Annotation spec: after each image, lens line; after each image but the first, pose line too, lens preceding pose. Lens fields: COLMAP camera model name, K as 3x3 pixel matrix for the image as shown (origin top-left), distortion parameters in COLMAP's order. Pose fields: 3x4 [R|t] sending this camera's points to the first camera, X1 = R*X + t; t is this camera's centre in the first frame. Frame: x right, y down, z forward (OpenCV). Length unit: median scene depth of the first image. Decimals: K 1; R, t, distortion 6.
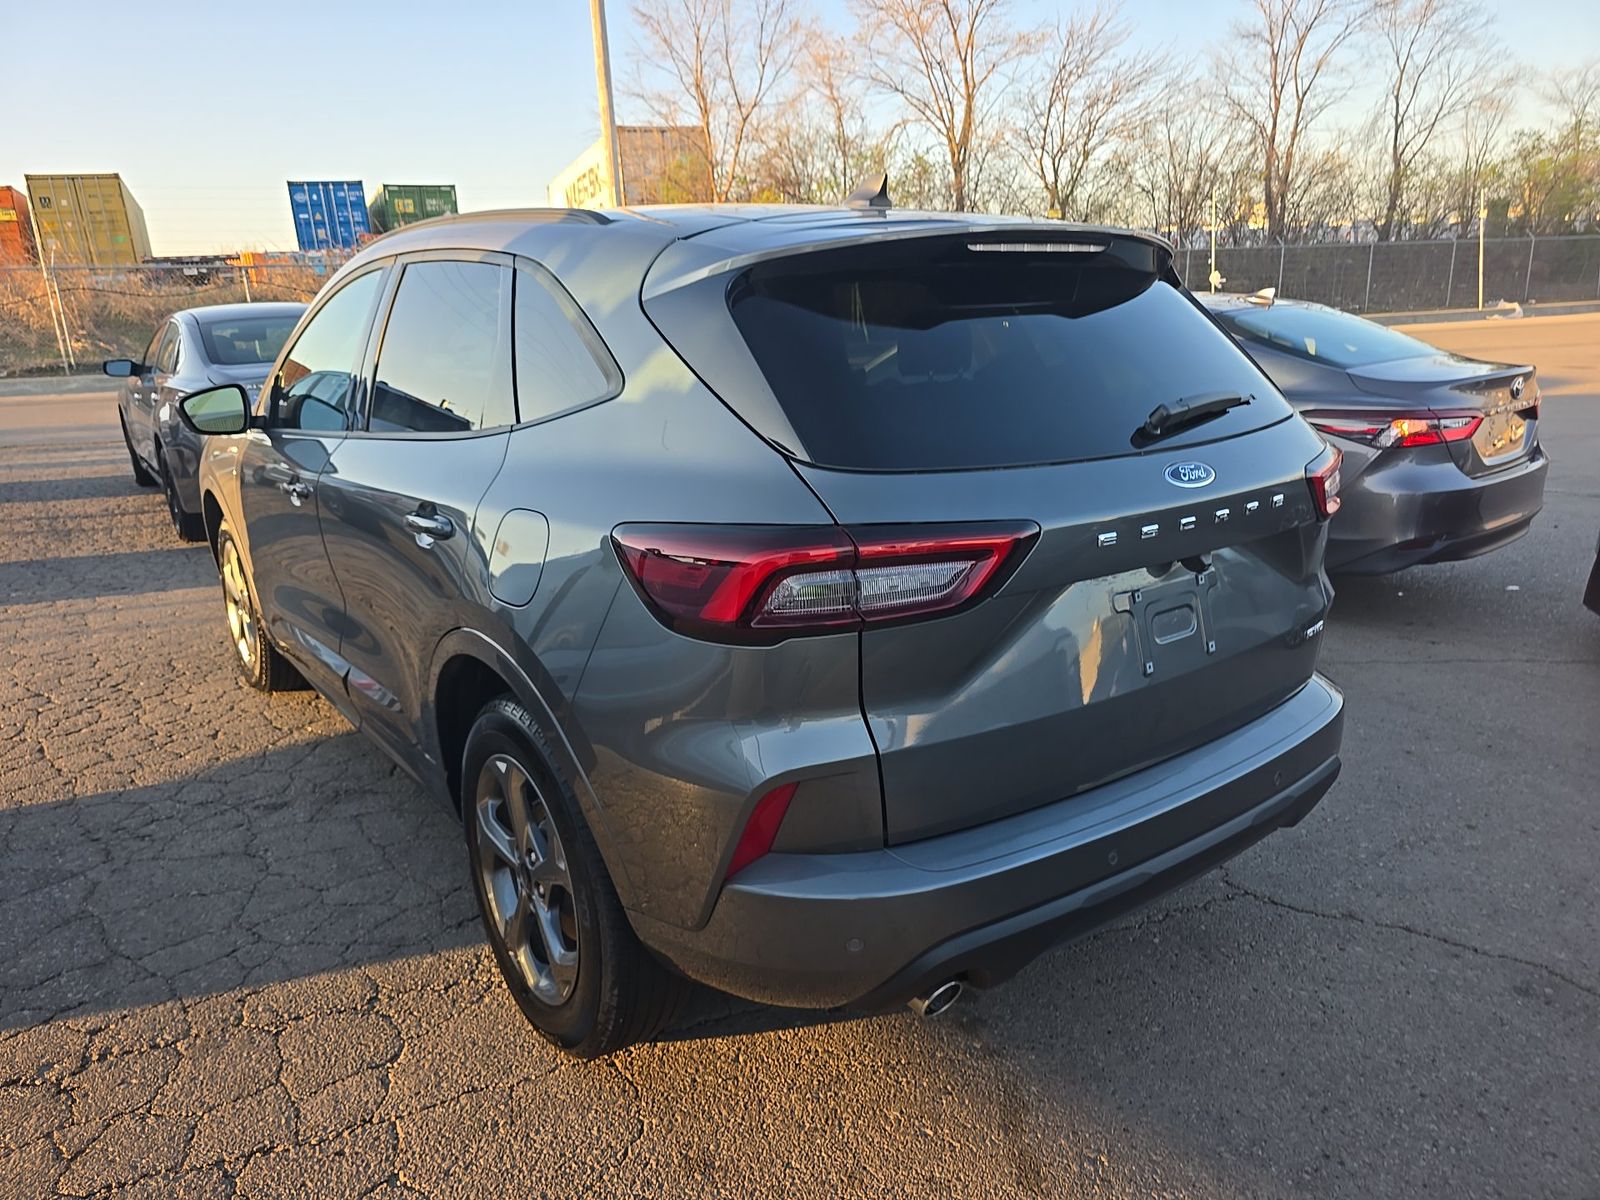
lens RADIAL K [[1067.5, 0, 798.9], [0, 1067.5, 610.3], [0, 0, 1]] dist [0.042792, -0.038779]
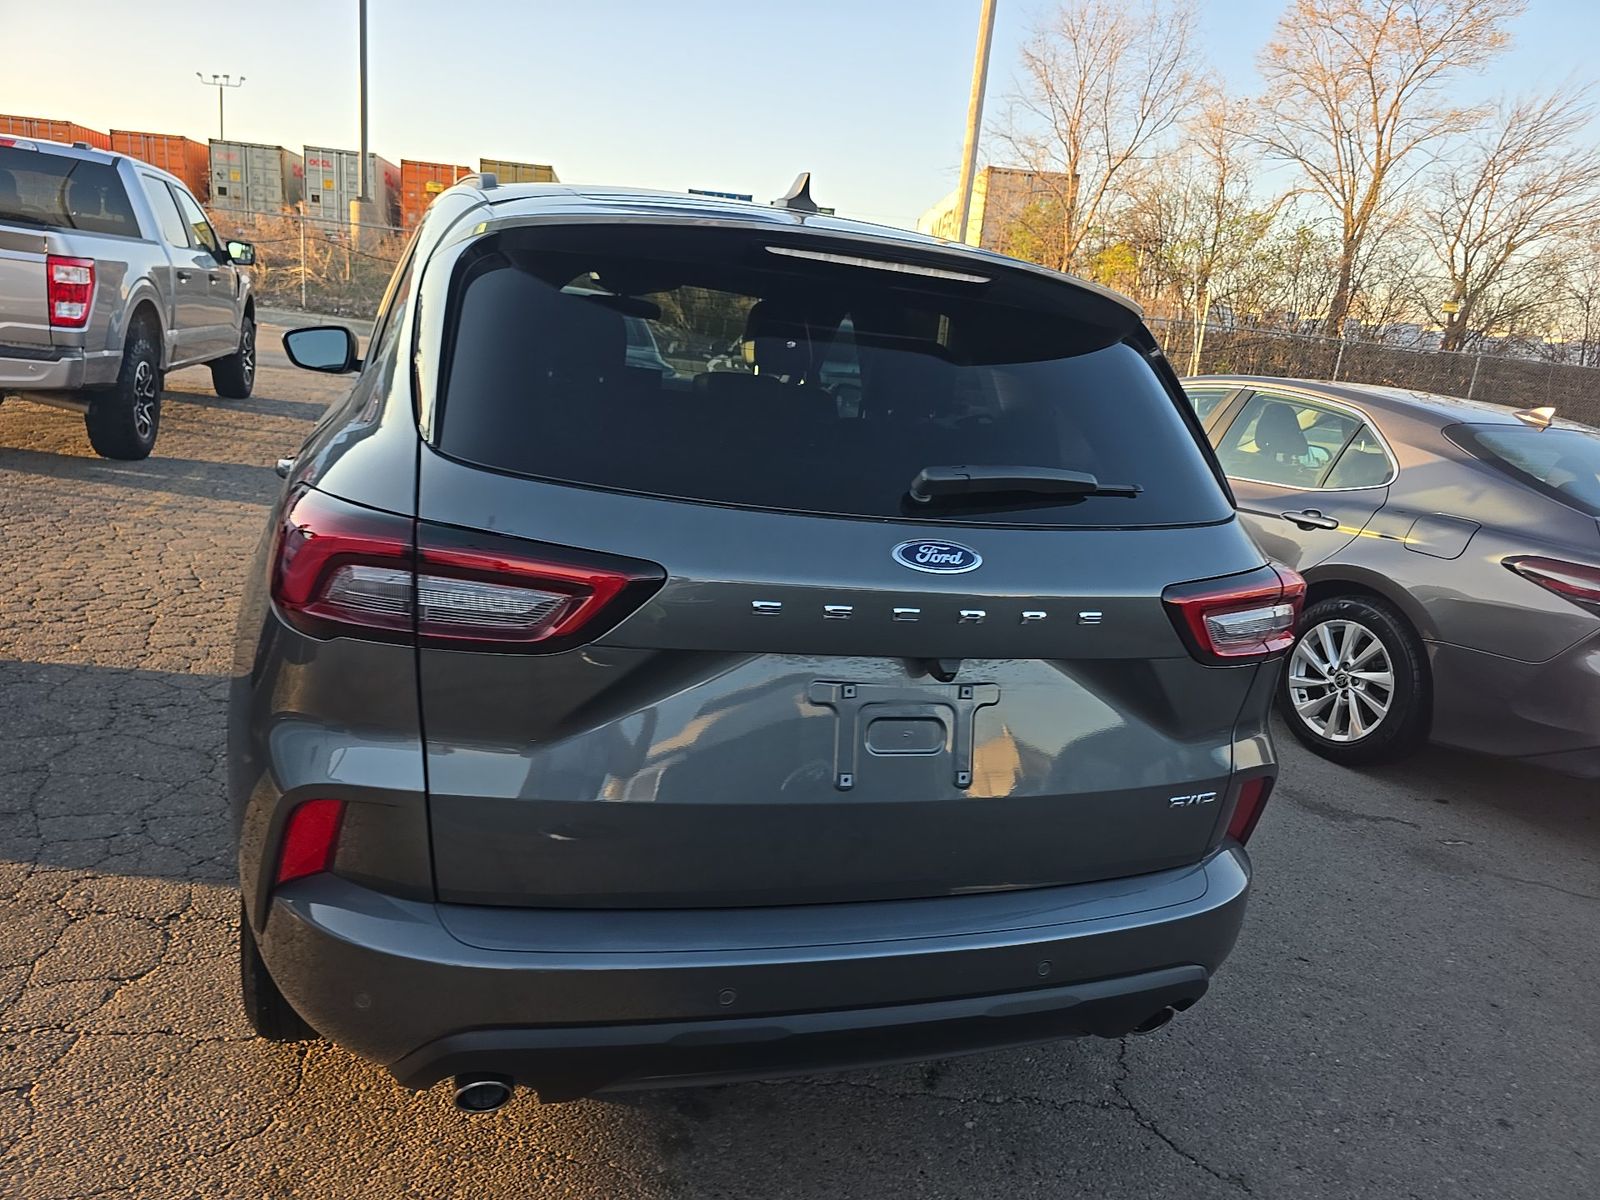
lens RADIAL K [[1067.5, 0, 798.9], [0, 1067.5, 610.3], [0, 0, 1]] dist [0.042792, -0.038779]
pose [[0.937897, 0.211450, -0.275024, 0.035393], [-0.220578, 0.975366, -0.002321, -0.004511], [0.267758, 0.062842, 0.961435, 0.015056]]
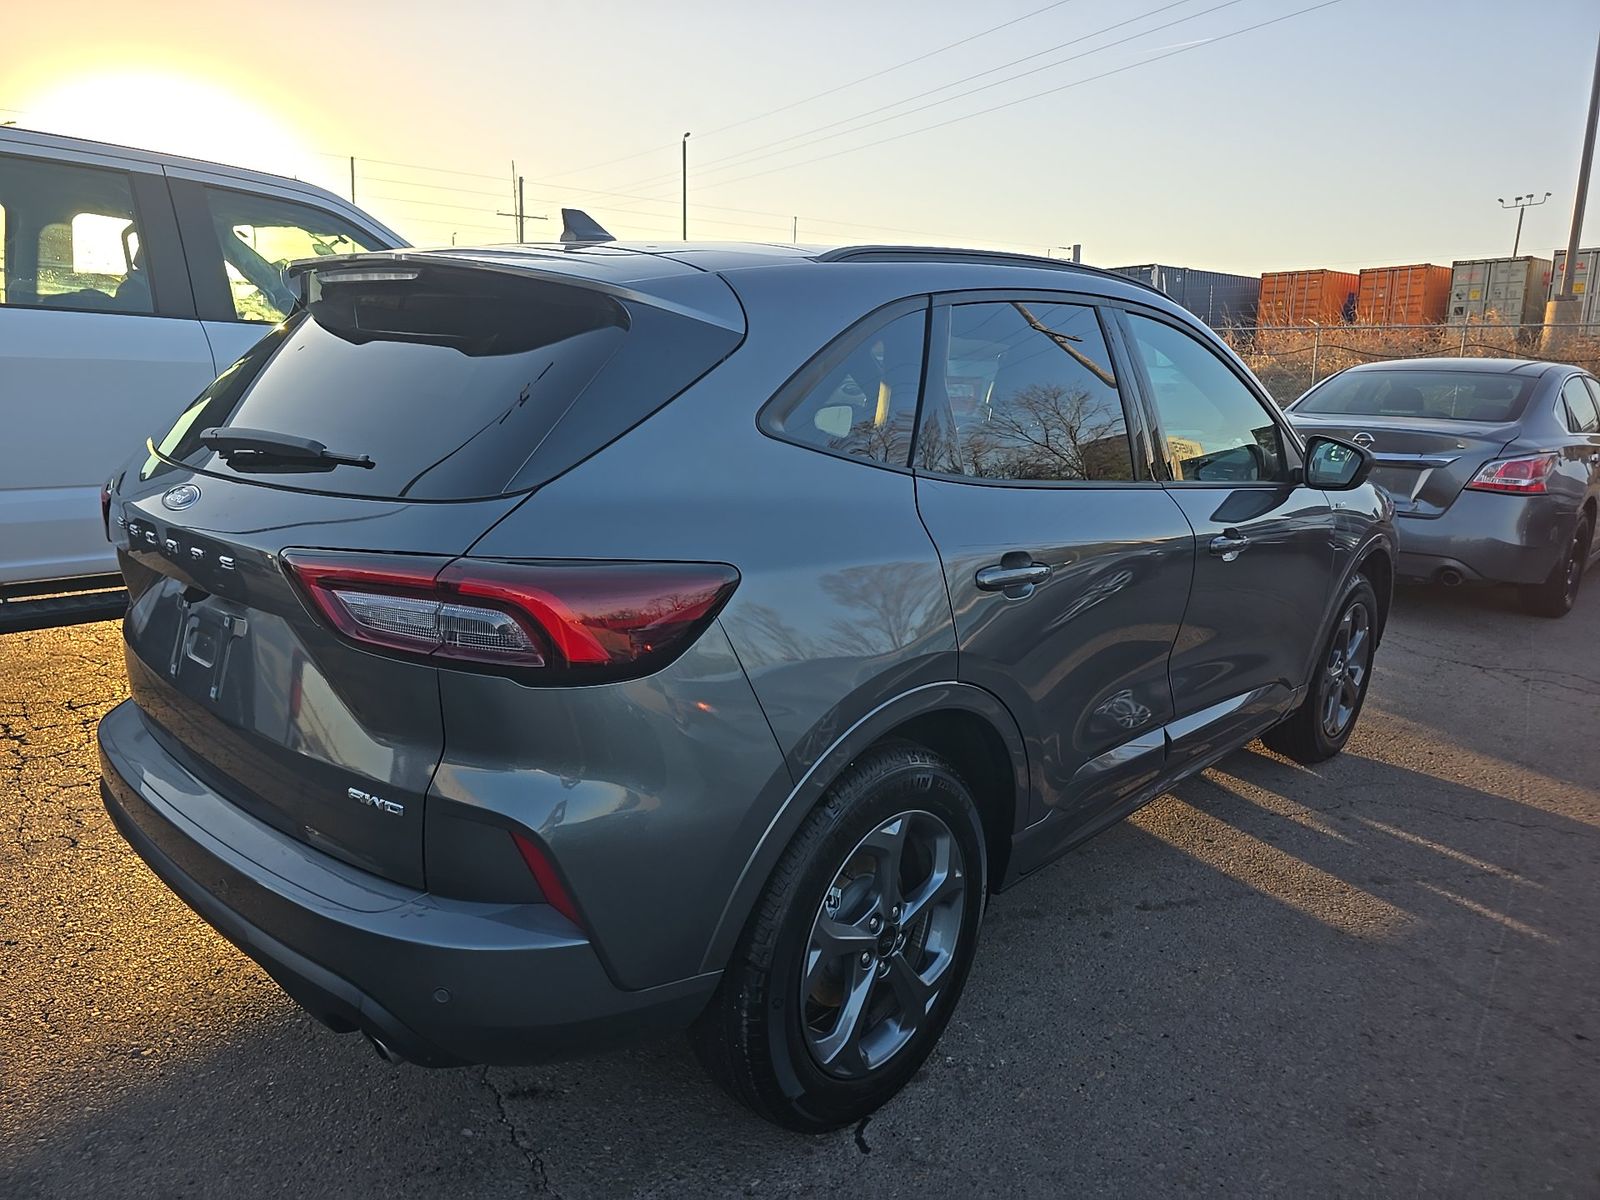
lens RADIAL K [[1067.5, 0, 798.9], [0, 1067.5, 610.3], [0, 0, 1]] dist [0.042792, -0.038779]
pose [[0.199636, 0.258473, -0.945165, 0.103773], [-0.305439, 0.932938, 0.190615, -0.028095], [0.931049, 0.250637, 0.265196, 0.092058]]
